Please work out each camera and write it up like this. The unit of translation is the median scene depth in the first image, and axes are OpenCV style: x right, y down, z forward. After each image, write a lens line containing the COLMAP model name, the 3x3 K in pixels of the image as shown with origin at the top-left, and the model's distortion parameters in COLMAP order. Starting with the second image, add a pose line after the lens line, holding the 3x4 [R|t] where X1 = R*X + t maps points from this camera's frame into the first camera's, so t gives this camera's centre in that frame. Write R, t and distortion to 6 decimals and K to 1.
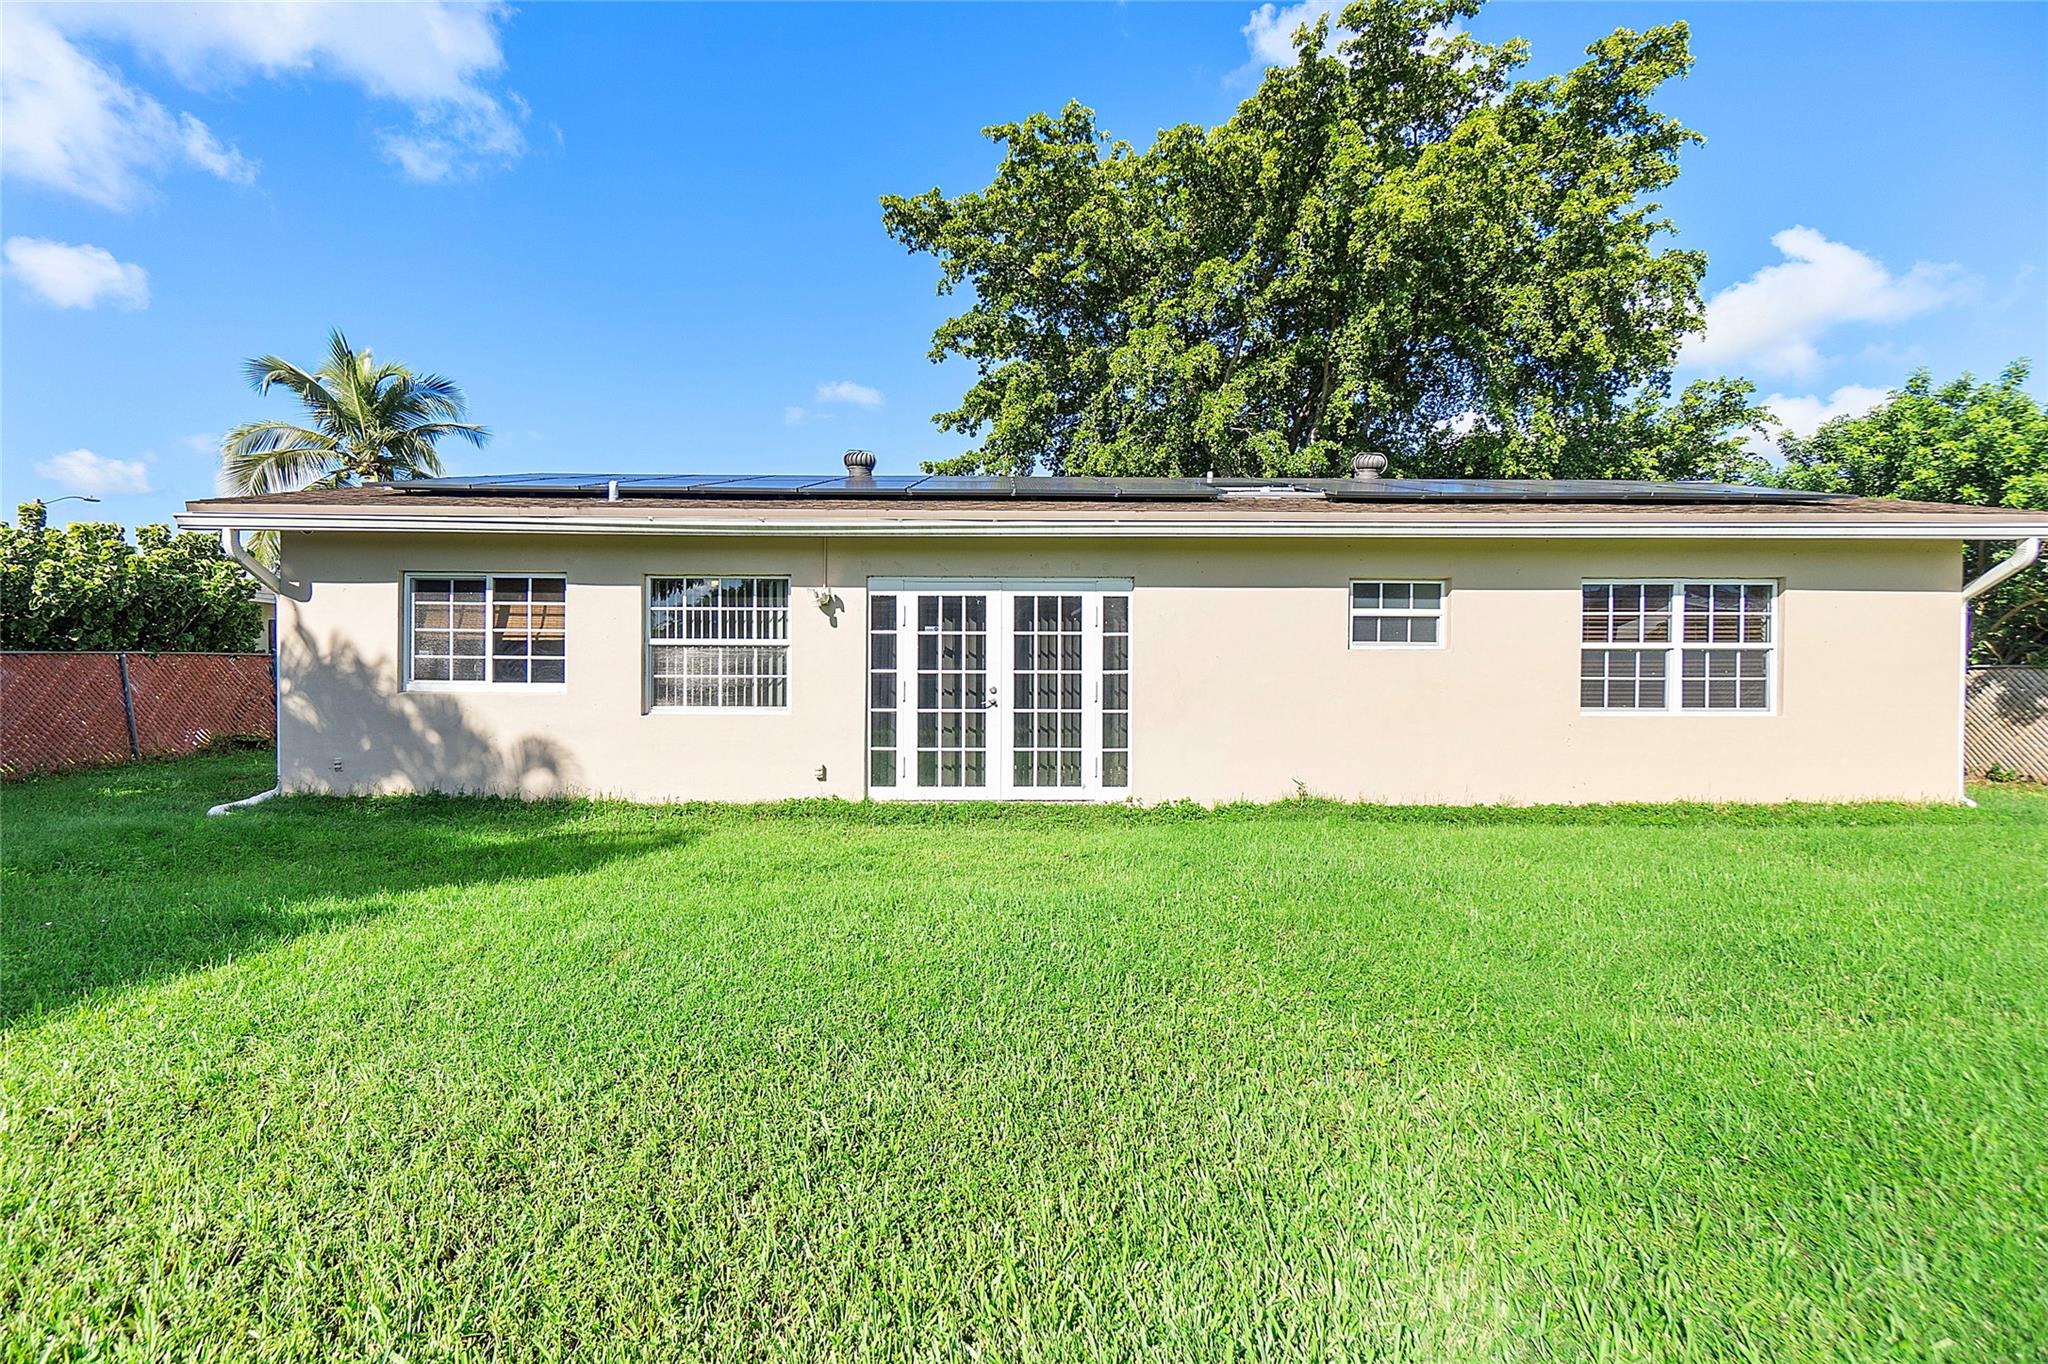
lens RADIAL K [[897.8, 0, 1022.4], [0, 897.8, 677.7], [0, 0, 1]] dist [-0.001150, -0.000386]
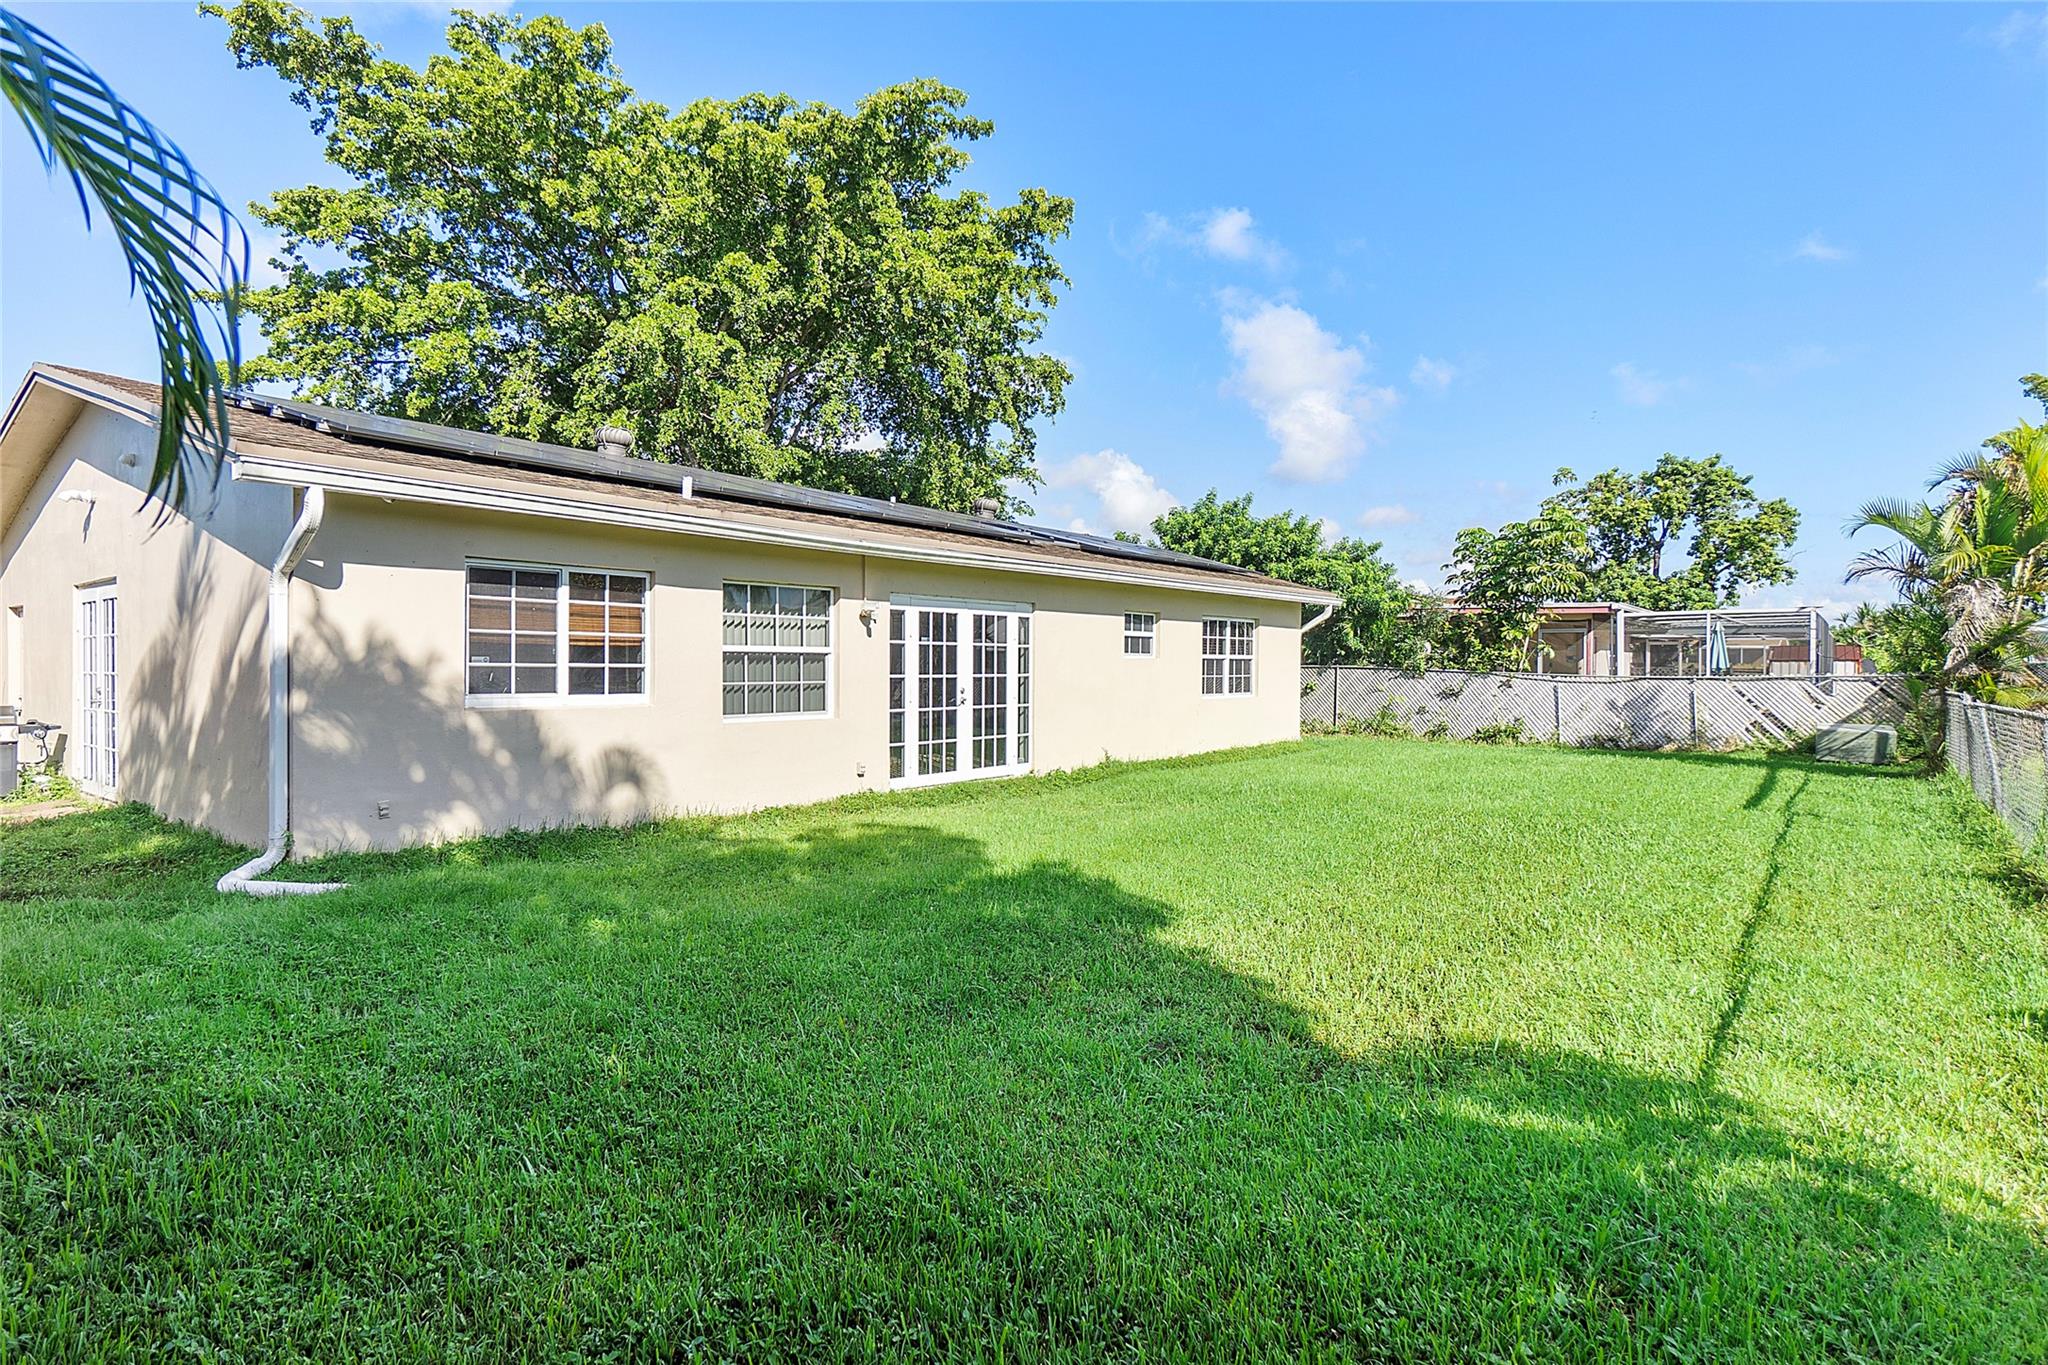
lens RADIAL K [[1249.5, 0, 1024.0], [0, 1249.5, 682.5], [0, 0, 1]] dist [-0.000974, -0.000260]
pose [[0.569727, -0.013755, 0.821719, -1.365035], [0.017348, 0.999838, 0.004708, -0.004080], [-0.821651, 0.011573, 0.569873, -0.033078]]
